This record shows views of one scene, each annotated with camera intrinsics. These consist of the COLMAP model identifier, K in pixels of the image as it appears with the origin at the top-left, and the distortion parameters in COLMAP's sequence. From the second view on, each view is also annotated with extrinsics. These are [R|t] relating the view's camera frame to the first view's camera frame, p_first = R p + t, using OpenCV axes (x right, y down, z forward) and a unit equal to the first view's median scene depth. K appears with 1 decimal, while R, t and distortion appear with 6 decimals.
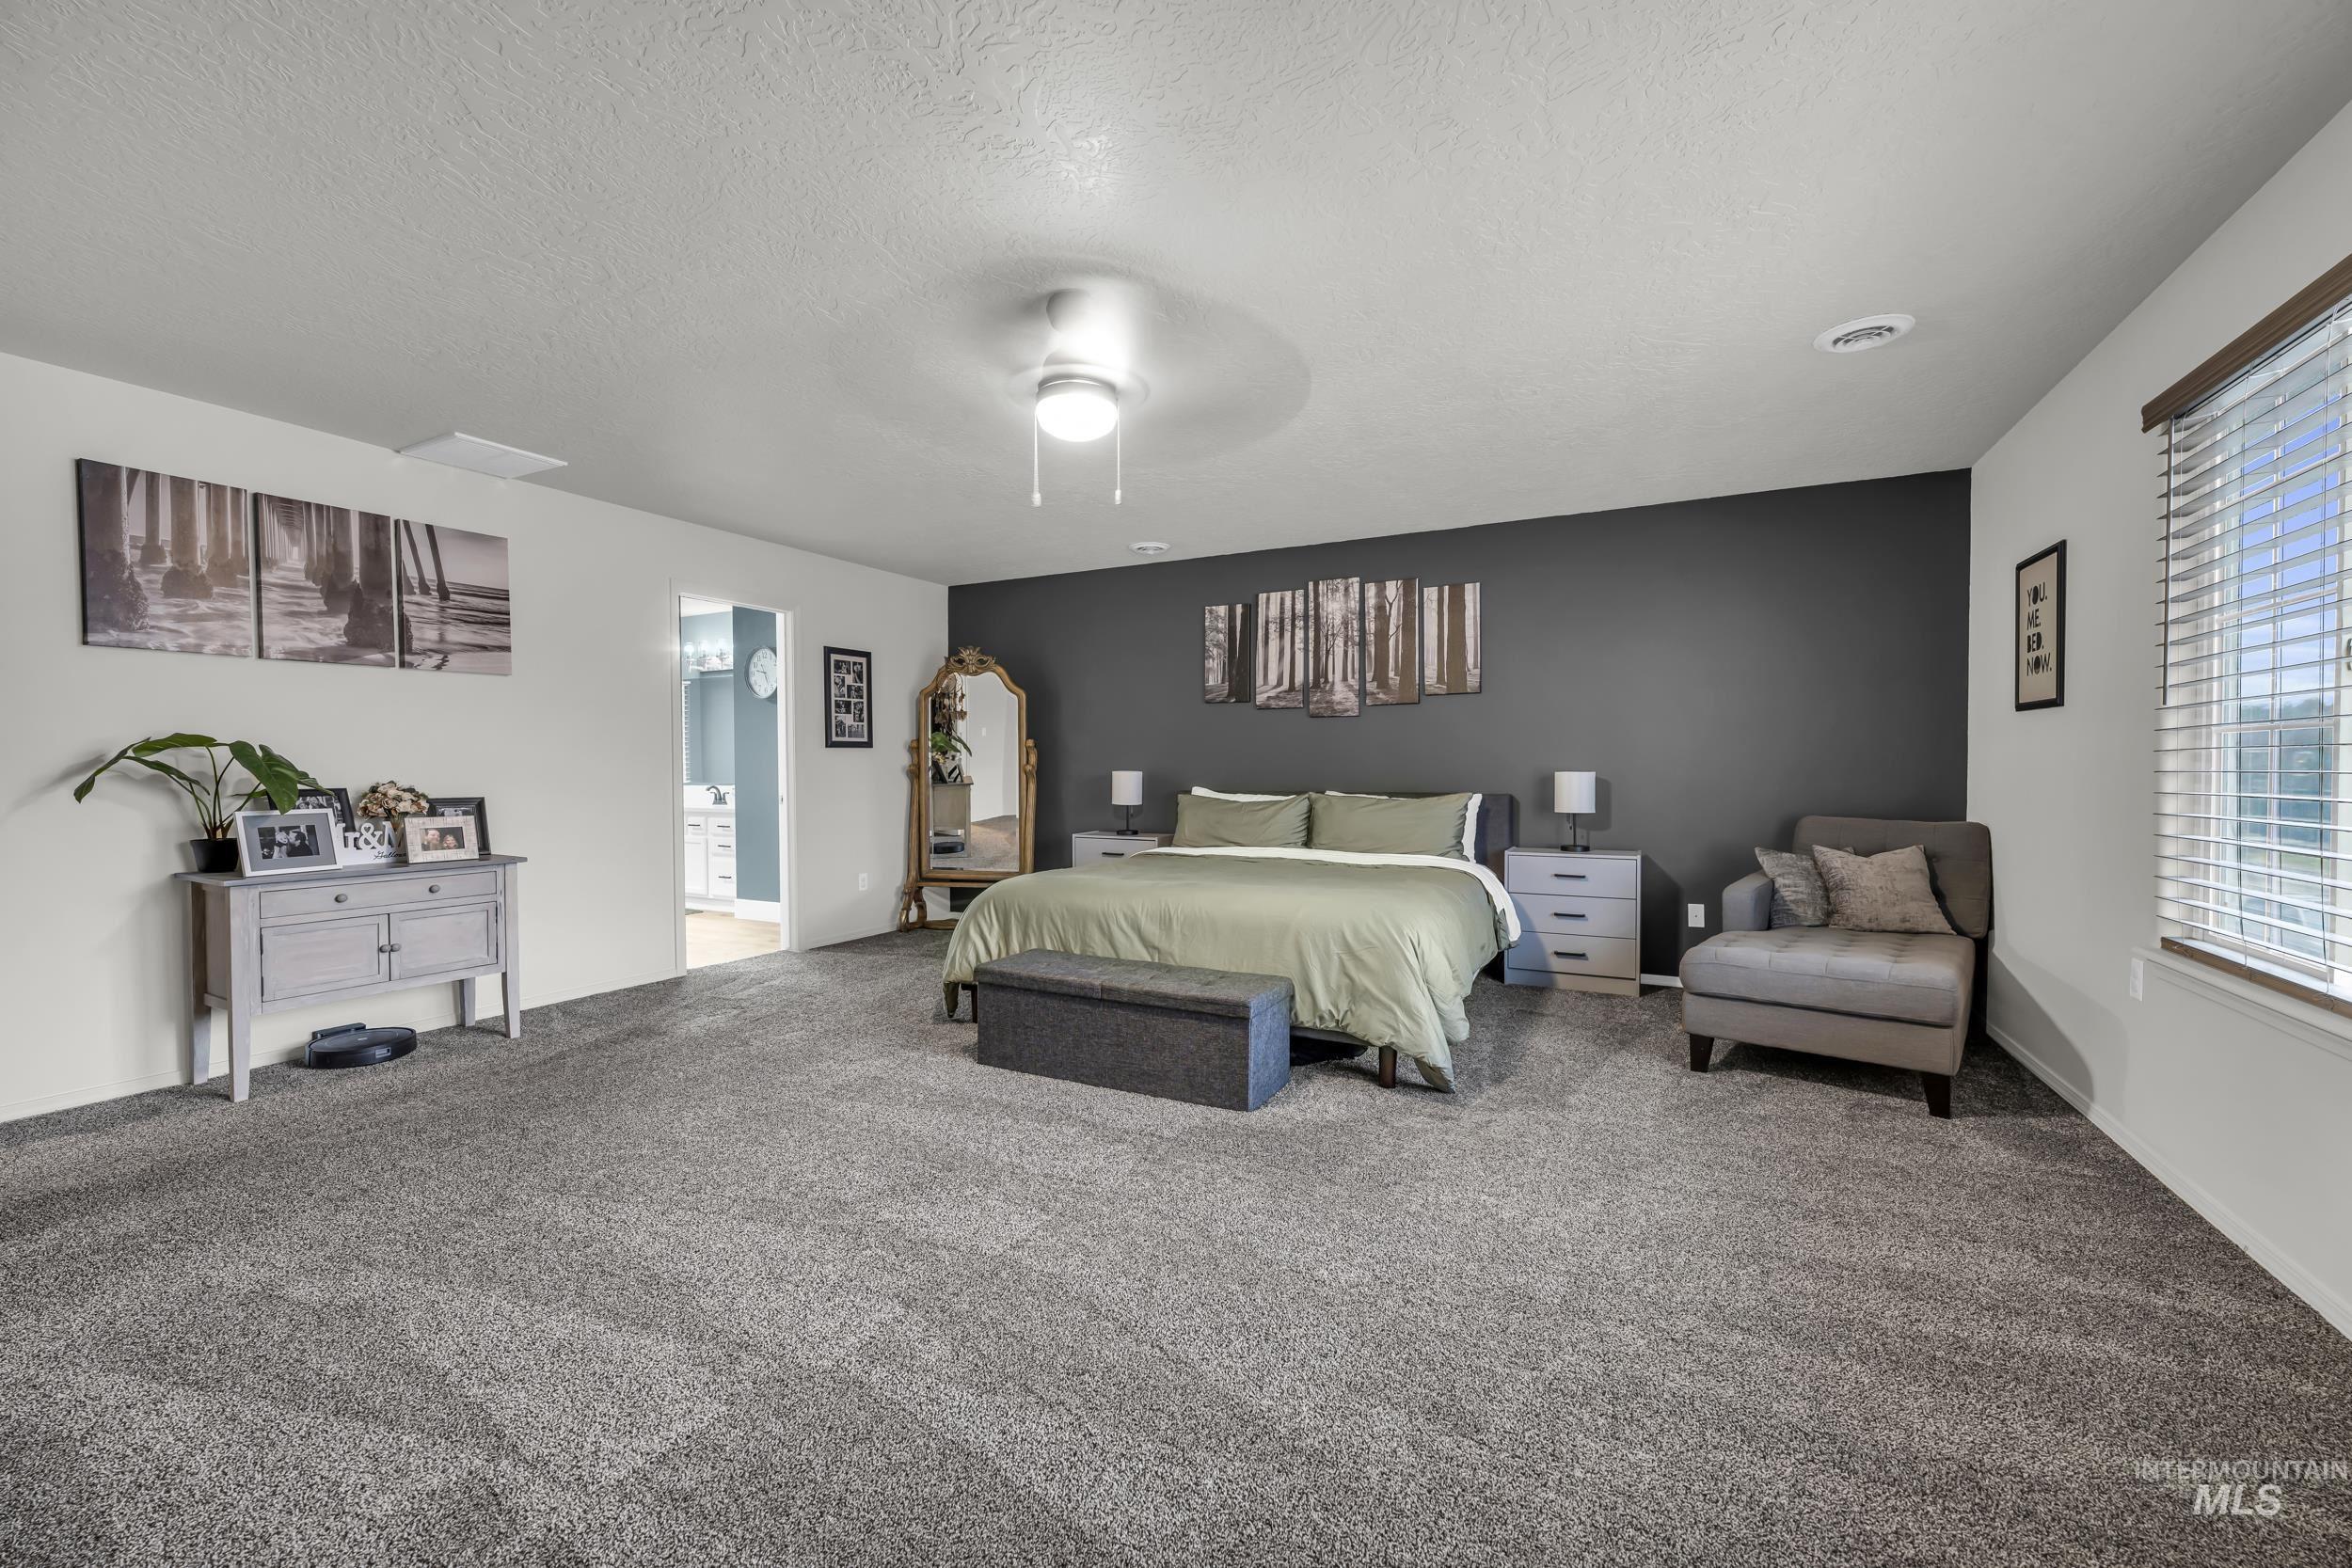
lens RADIAL K [[937.1, 0, 1182.0], [0, 937.1, 788.0], [0, 0, 1]] dist [-0.000886, -0.000124]
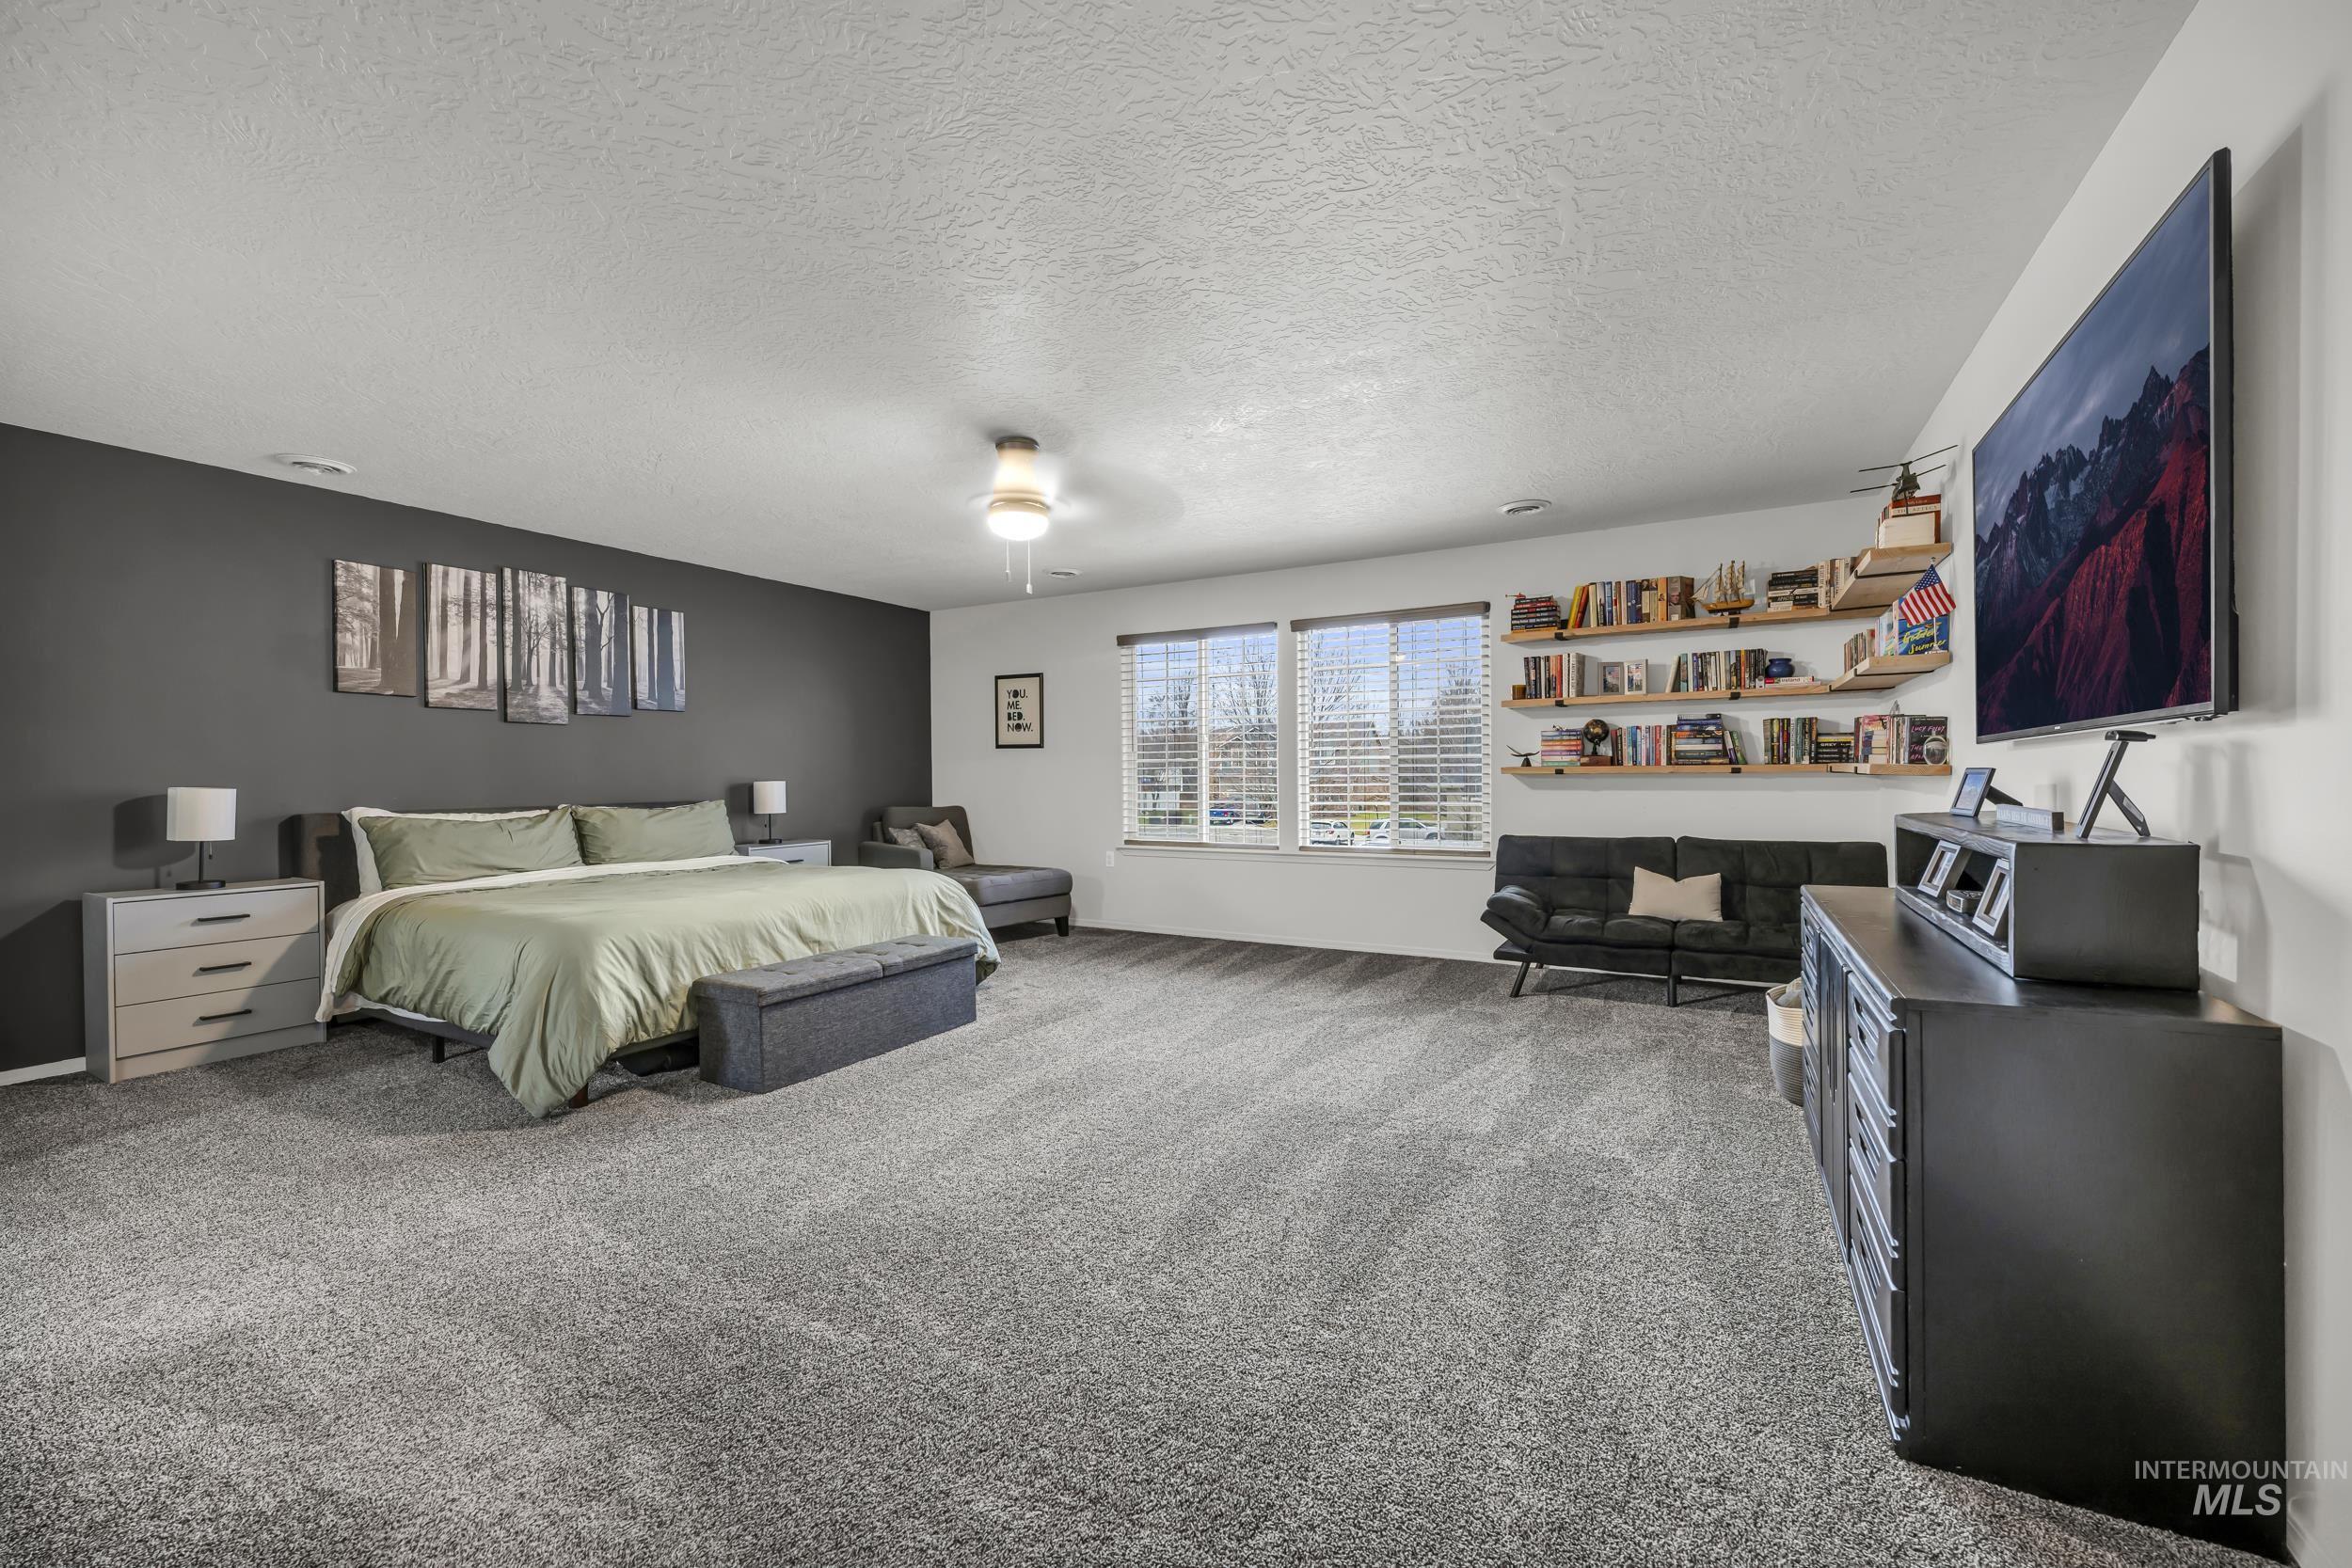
lens RADIAL K [[937.1, 0, 1182.0], [0, 937.1, 788.0], [0, 0, 1]] dist [-0.000886, -0.000124]
pose [[0.030138, -0.015381, 0.999427, -0.737292], [0.028013, 0.999502, 0.014537, -0.009156], [-0.999153, 0.027559, 0.030554, 0.352446]]
